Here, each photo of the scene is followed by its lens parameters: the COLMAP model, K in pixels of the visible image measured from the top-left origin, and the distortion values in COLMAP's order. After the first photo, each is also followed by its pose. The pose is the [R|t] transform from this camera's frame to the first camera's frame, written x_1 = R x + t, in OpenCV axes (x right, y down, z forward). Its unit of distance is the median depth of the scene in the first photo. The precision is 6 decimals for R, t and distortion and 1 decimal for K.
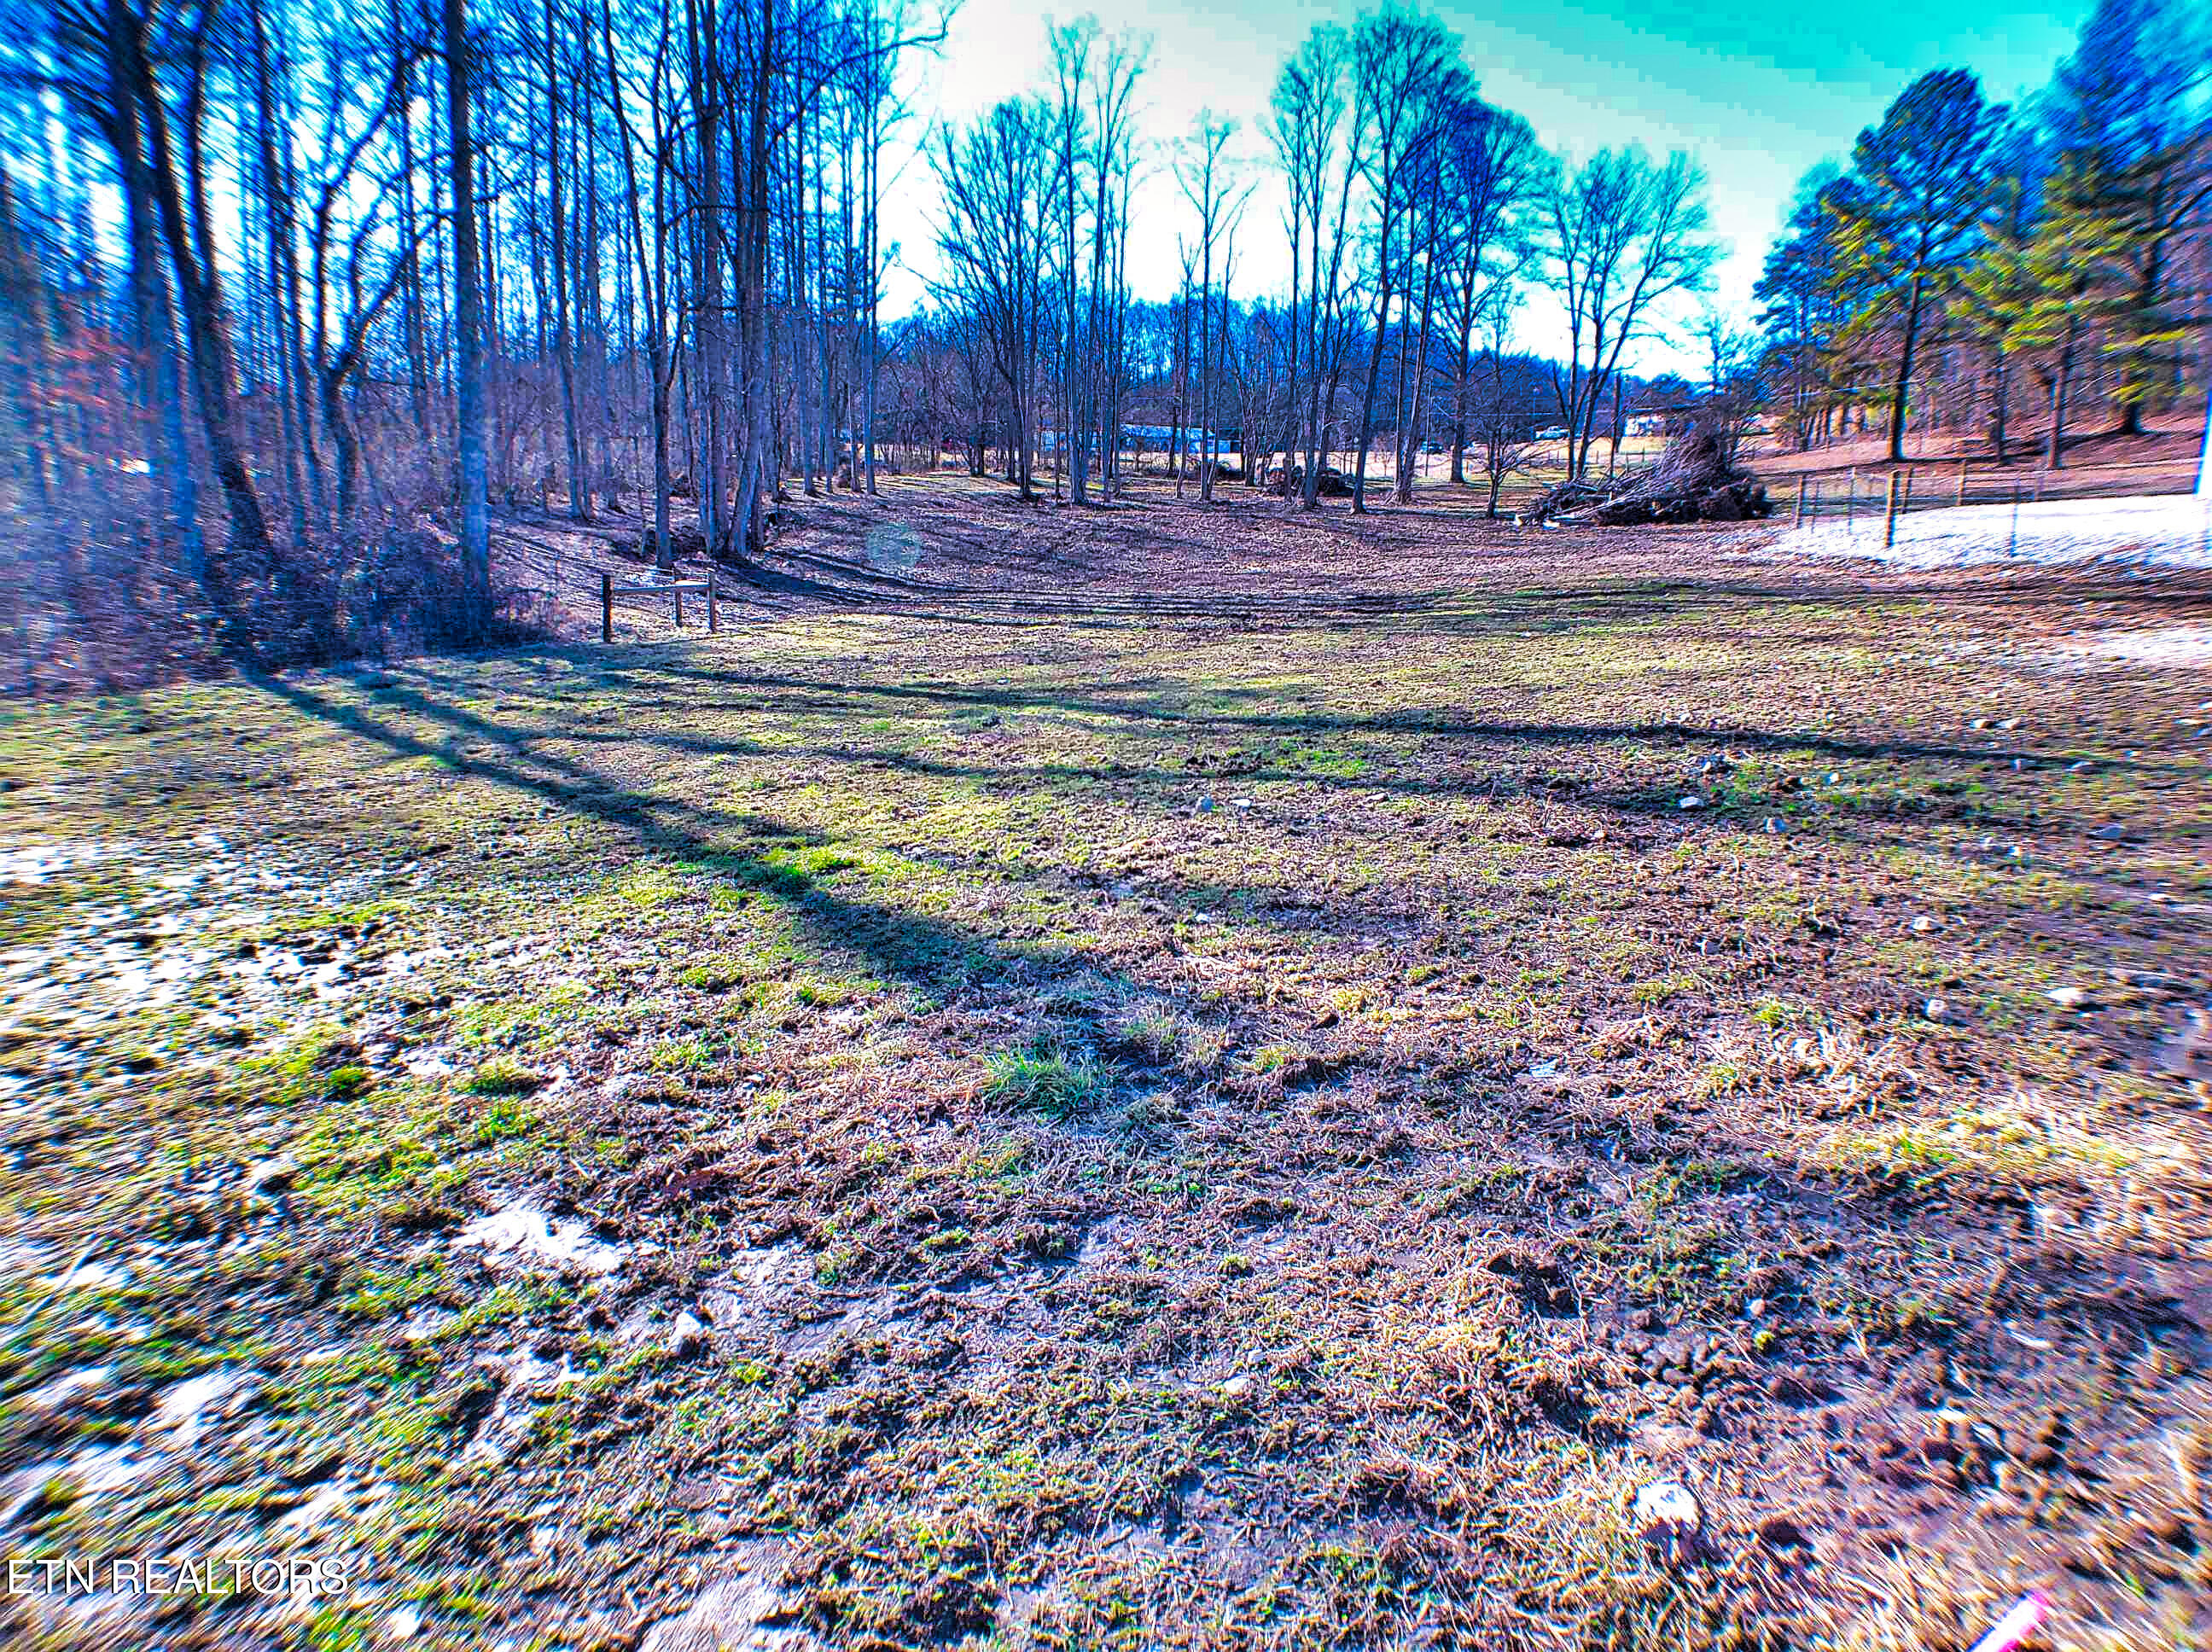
lens RADIAL K [[1346.1, 0, 1106.4], [0, 1346.1, 815.4], [0, 0, 1]] dist [-0.039783, -0.008572]
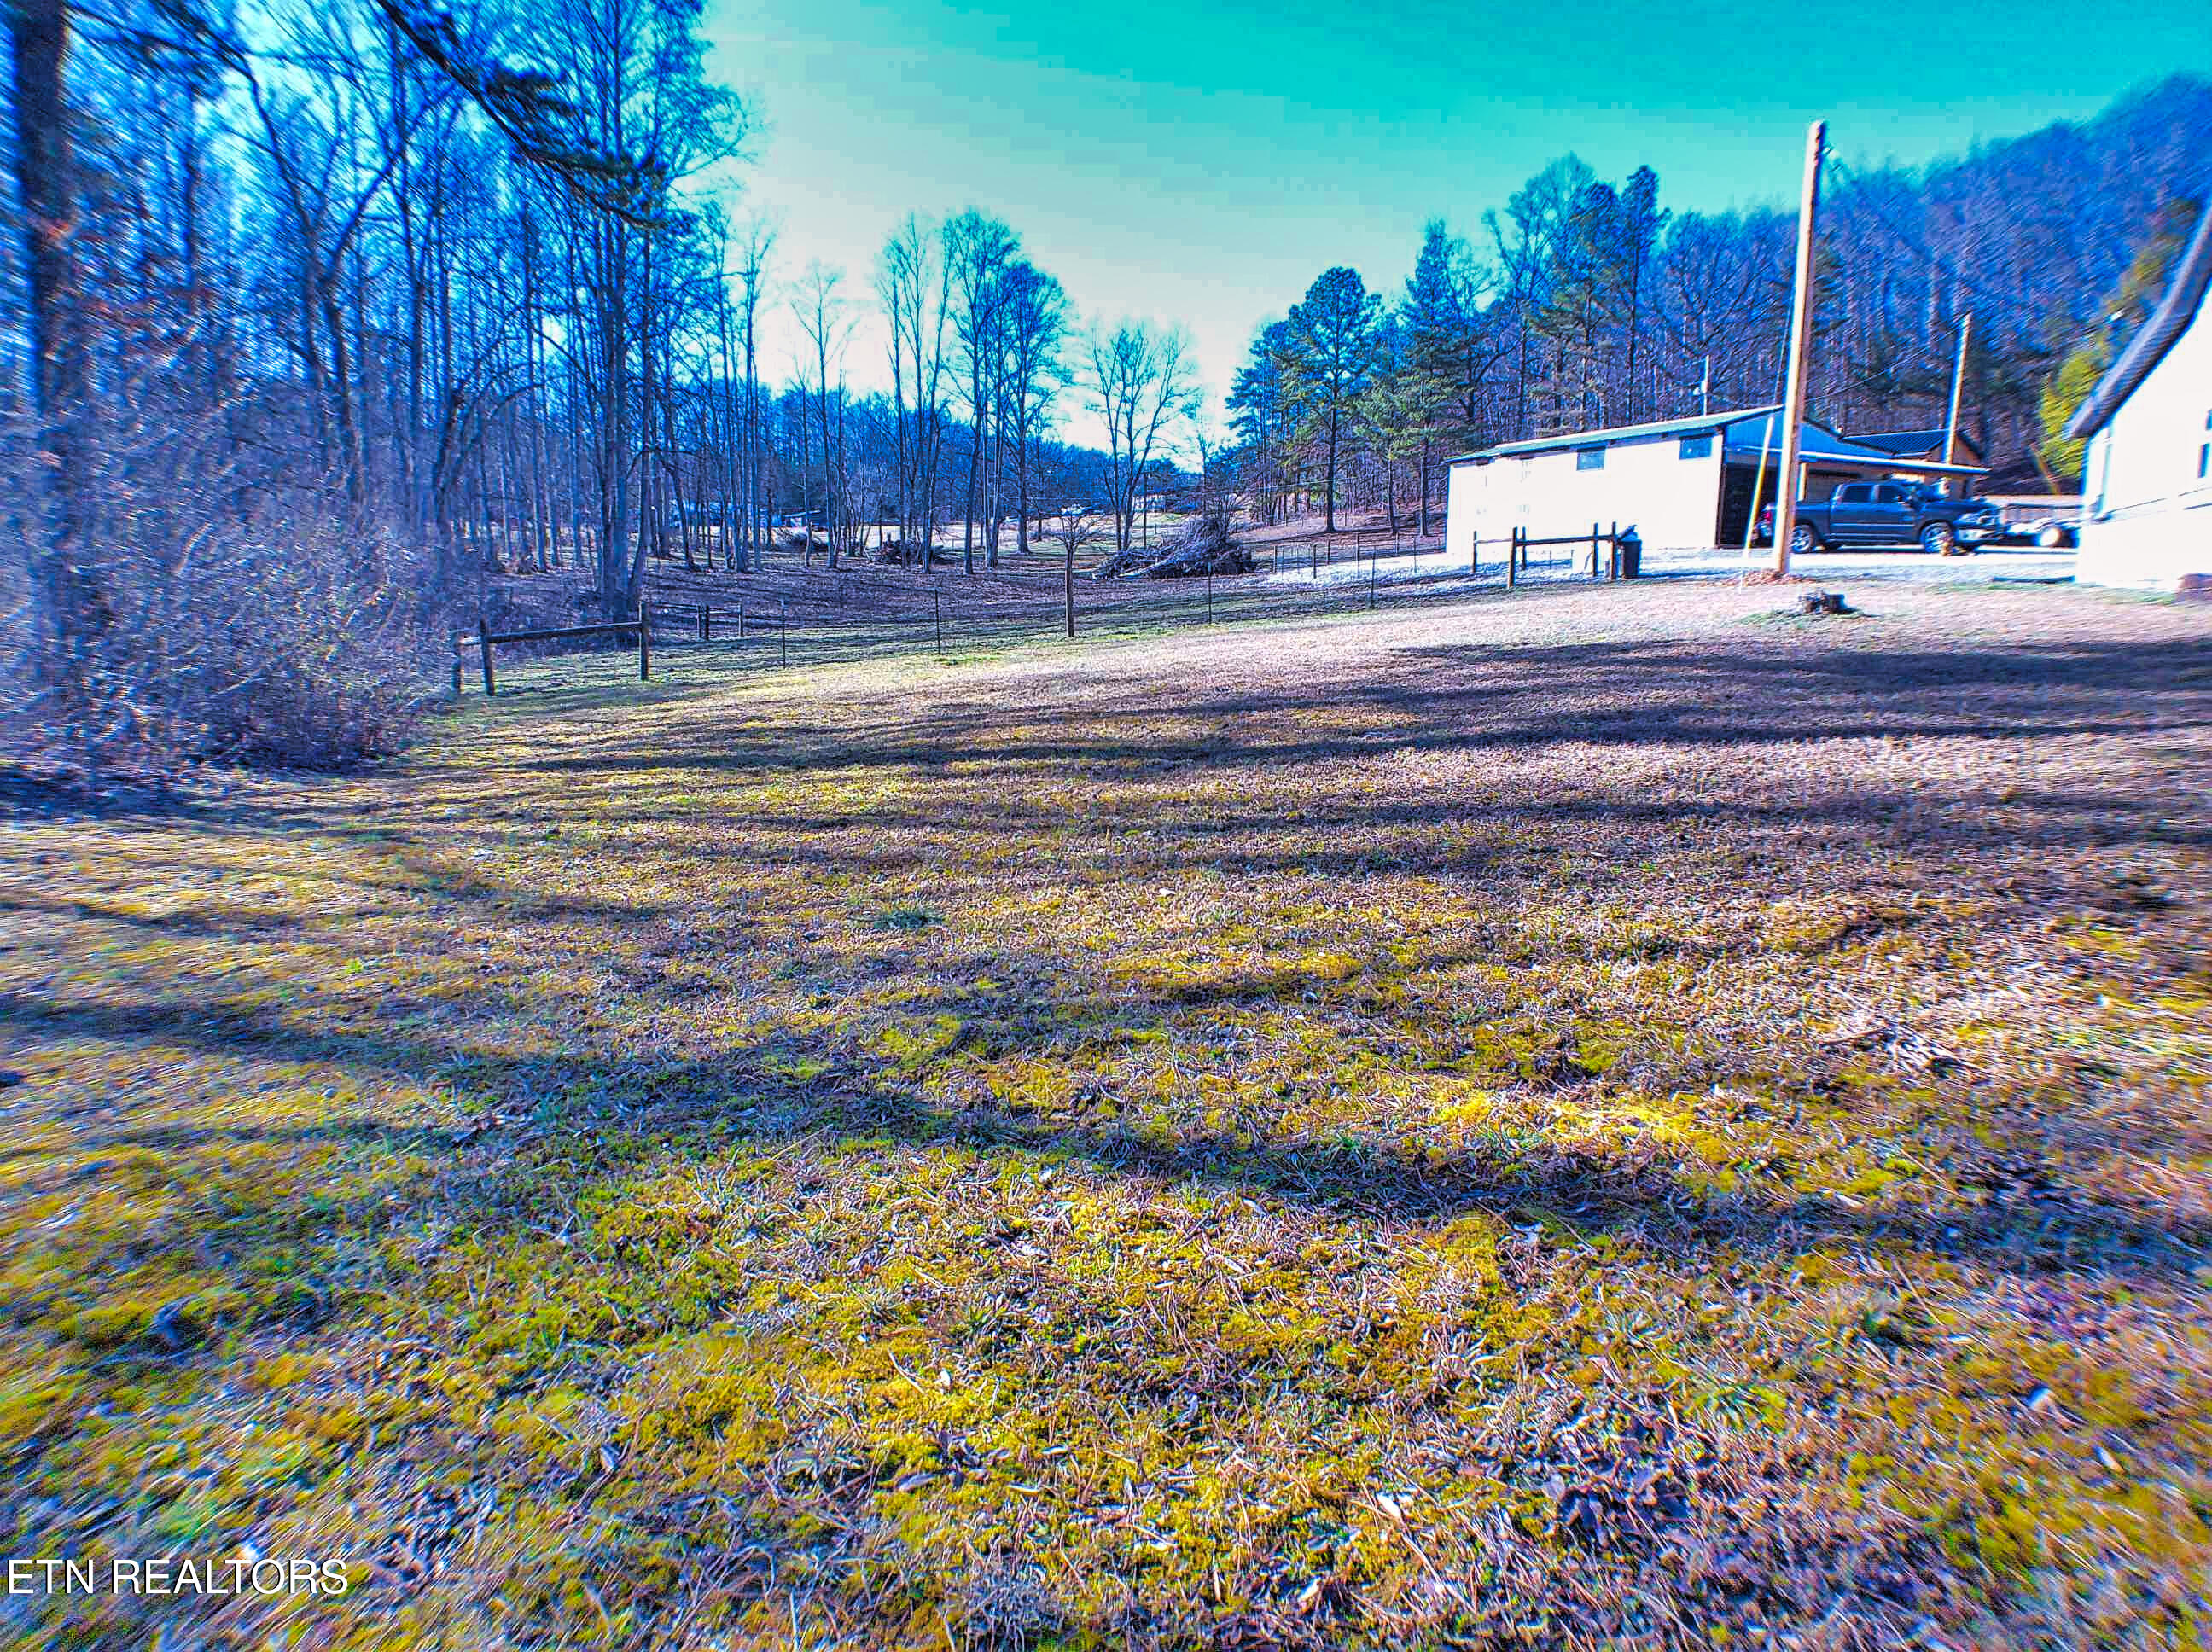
lens RADIAL K [[1346.1, 0, 1104.0], [0, 1346.1, 810.0], [0, 0, 1]] dist [-0.039783, -0.008572]
pose [[0.939216, -0.071231, 0.335855, -0.157964], [0.089327, 0.995249, -0.038720, 0.072165], [-0.331502, 0.066367, 0.941117, -0.294117]]
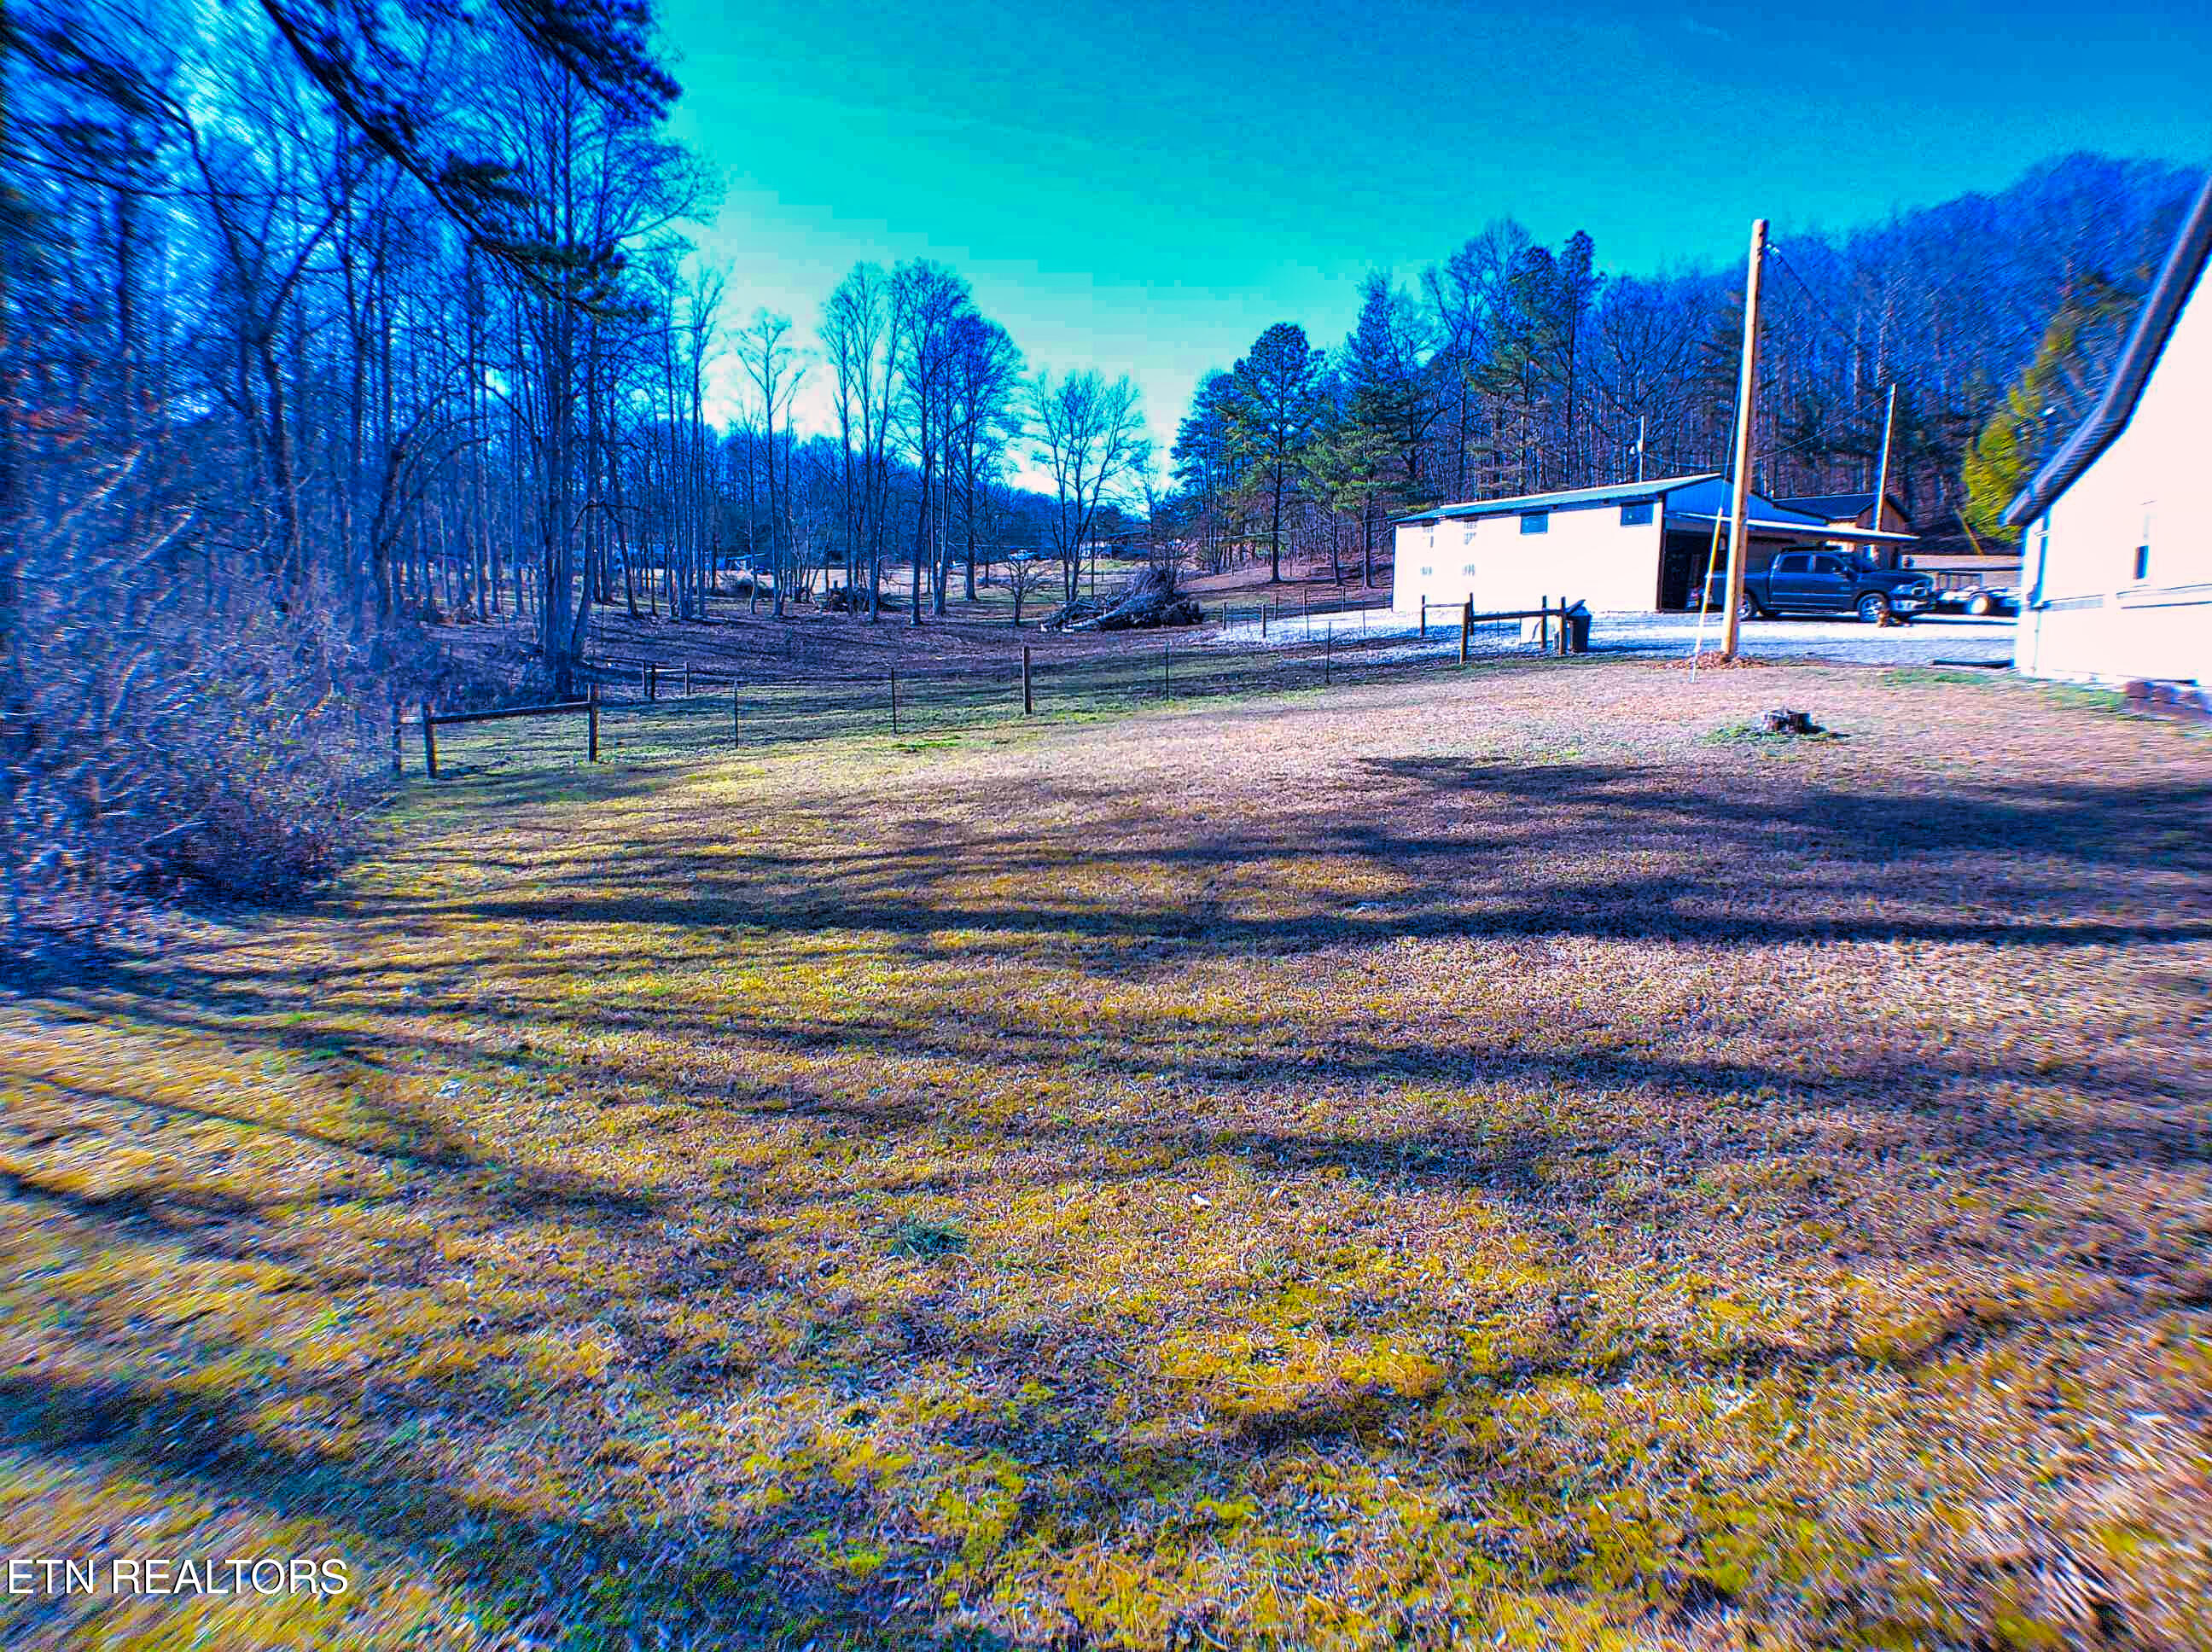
lens RADIAL K [[1346.1, 0, 1110.9], [0, 1346.1, 805.3], [0, 0, 1]] dist [-0.039783, -0.008572]
pose [[0.922798, -0.060584, 0.380491, -0.159129], [0.093381, 0.993284, -0.068320, 0.063499], [-0.373797, 0.098577, 0.922257, -0.291641]]
